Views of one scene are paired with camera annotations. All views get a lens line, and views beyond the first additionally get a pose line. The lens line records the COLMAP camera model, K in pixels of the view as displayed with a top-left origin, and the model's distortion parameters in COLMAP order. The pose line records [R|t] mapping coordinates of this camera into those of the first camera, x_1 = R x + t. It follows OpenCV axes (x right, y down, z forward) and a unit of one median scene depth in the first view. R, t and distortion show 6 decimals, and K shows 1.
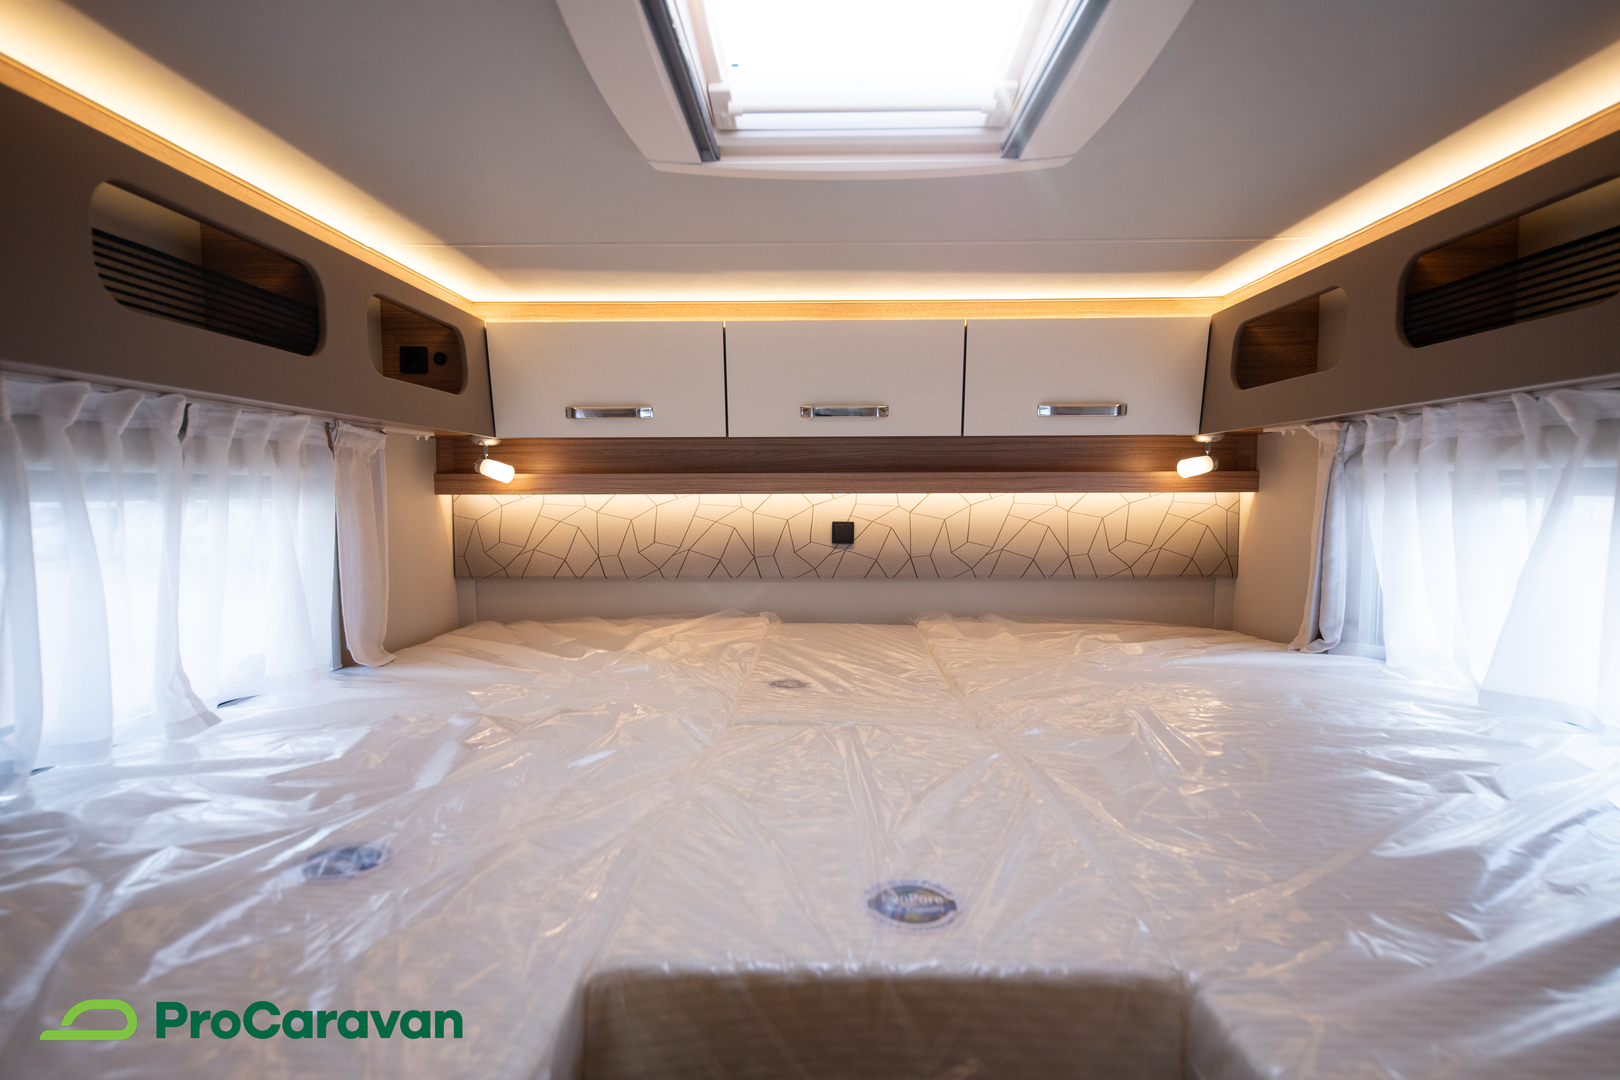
lens RADIAL K [[890.9, 0, 810.1], [0, 890.9, 543.2], [0, 0, 1]] dist [0.001383, 0.001193]
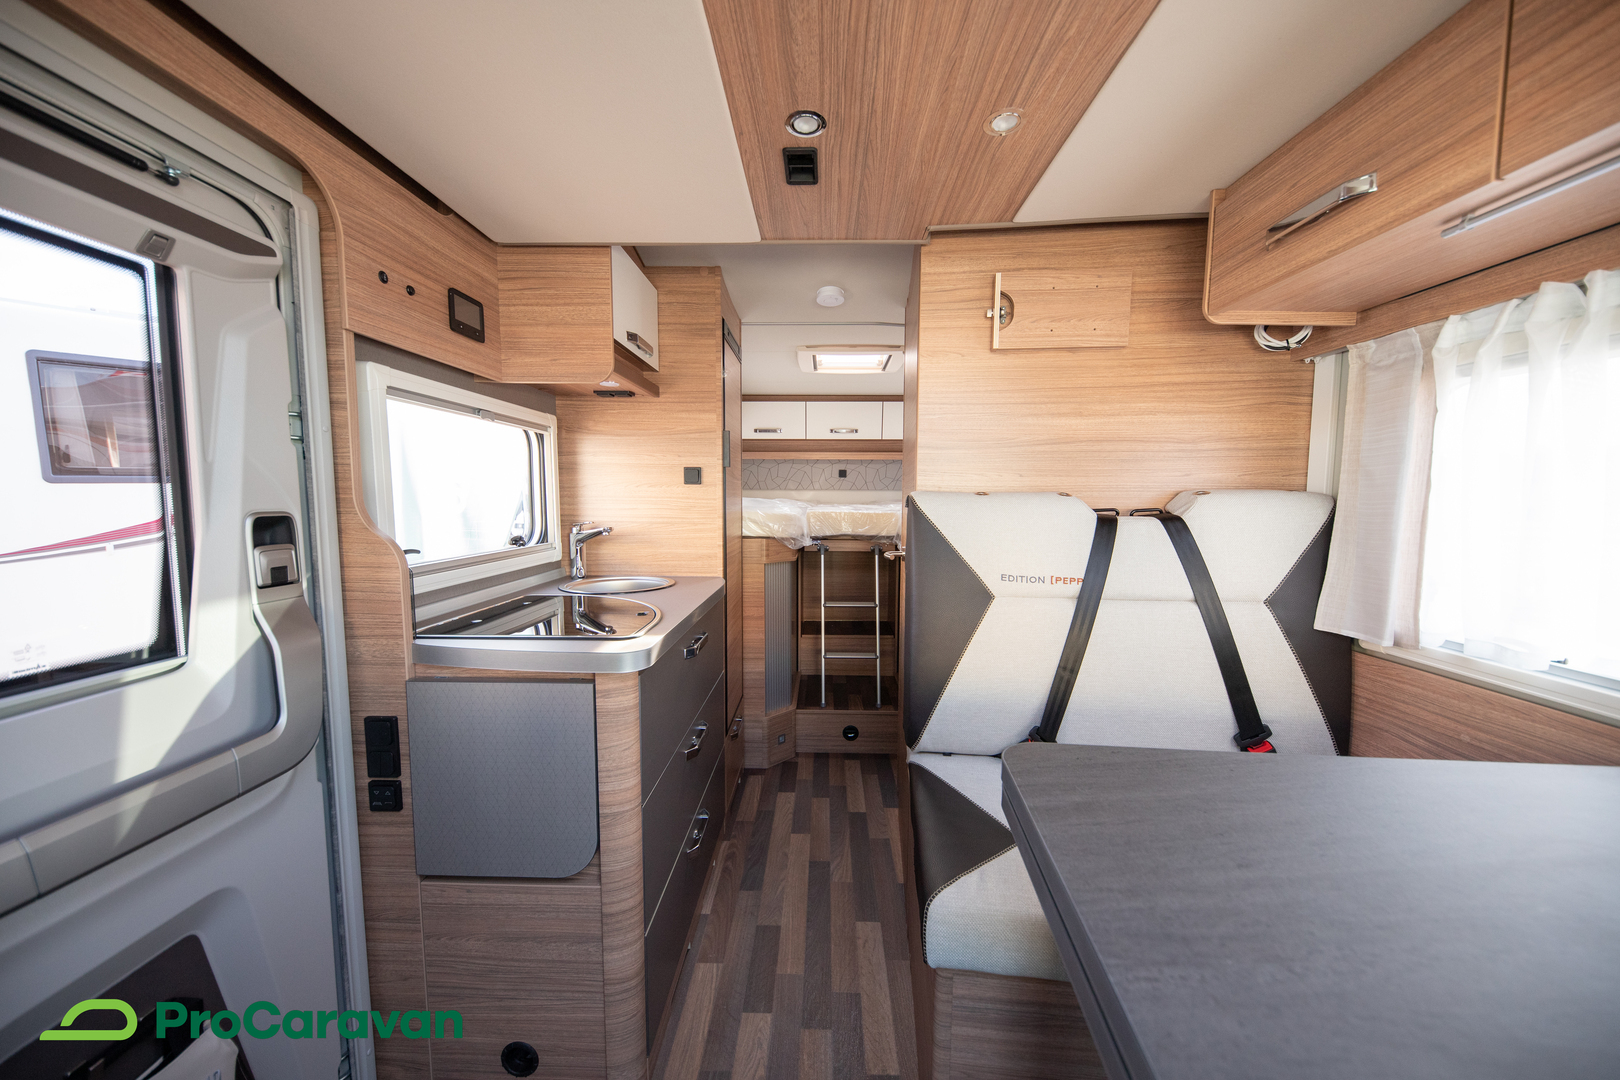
lens RADIAL K [[551.1, 0, 811.3], [0, 551.1, 534.5], [0, 0, 1]] dist [-0.002633, -0.000097]
pose [[0.999917, 0.008165, -0.009975, -0.074745], [-0.007955, 0.999749, 0.020959, 0.243153], [0.010144, -0.020878, 0.999731, -1.299051]]
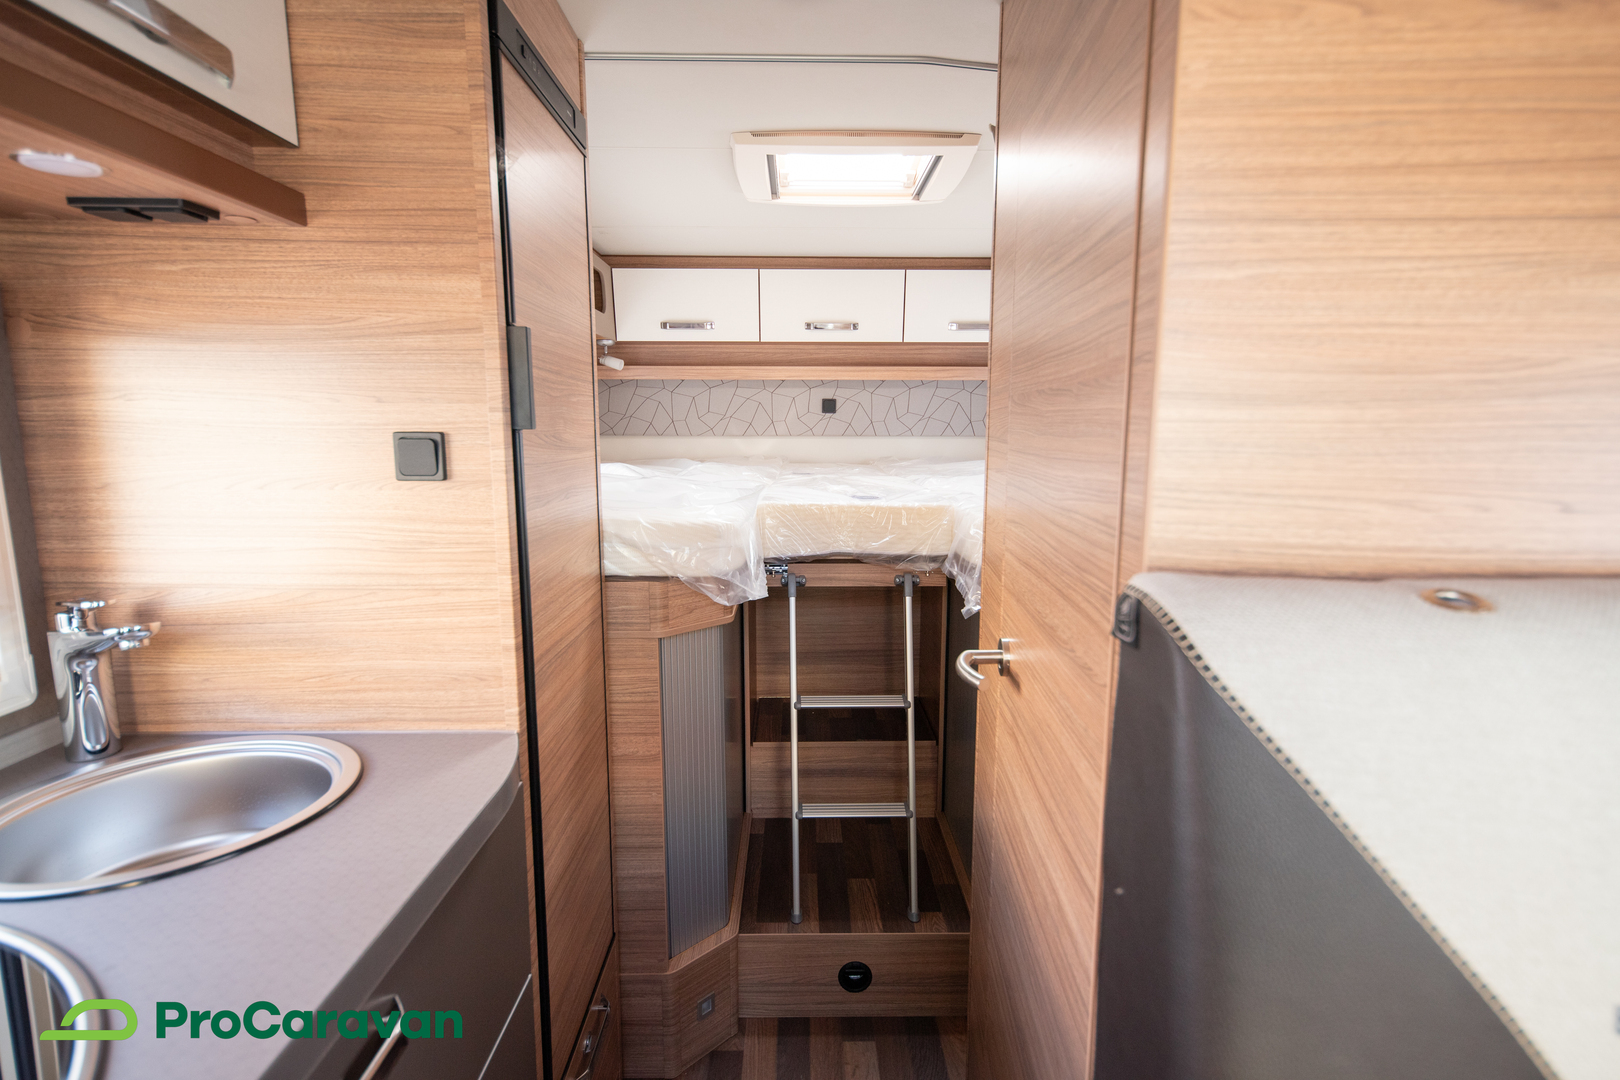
lens RADIAL K [[830.4, 0, 812.2], [0, 830.4, 547.2], [0, 0, 1]] dist [0.005522, 0.000043]
pose [[0.999464, -0.000909, 0.032731, -0.067329], [-0.002241, 0.995372, 0.096067, 0.155806], [-0.032667, -0.096089, 0.994837, -0.786266]]
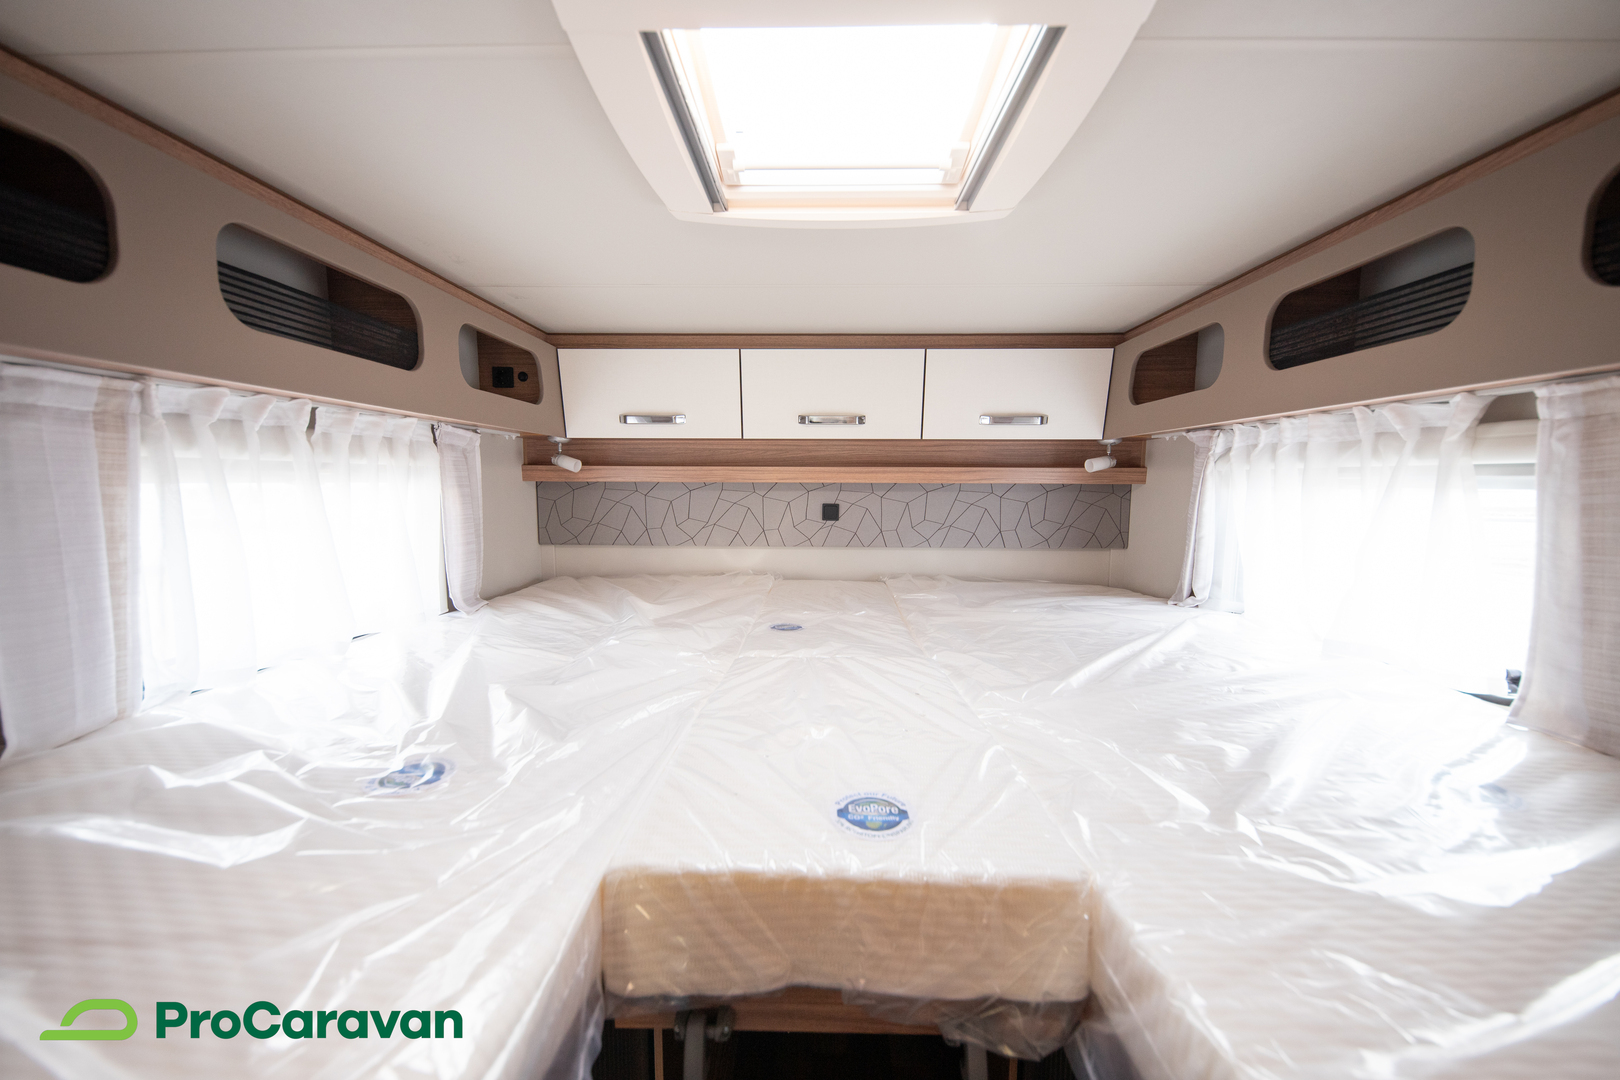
lens RADIAL K [[644.7, 0, 810.0], [0, 644.7, 544.7], [0, 0, 1]] dist [-0.002944, -0.000095]
pose [[0.999966, 0.007908, -0.002358, 0.014058], [-0.007810, 0.999204, 0.039115, -0.001052], [0.002665, -0.039095, 0.999232, 0.064953]]
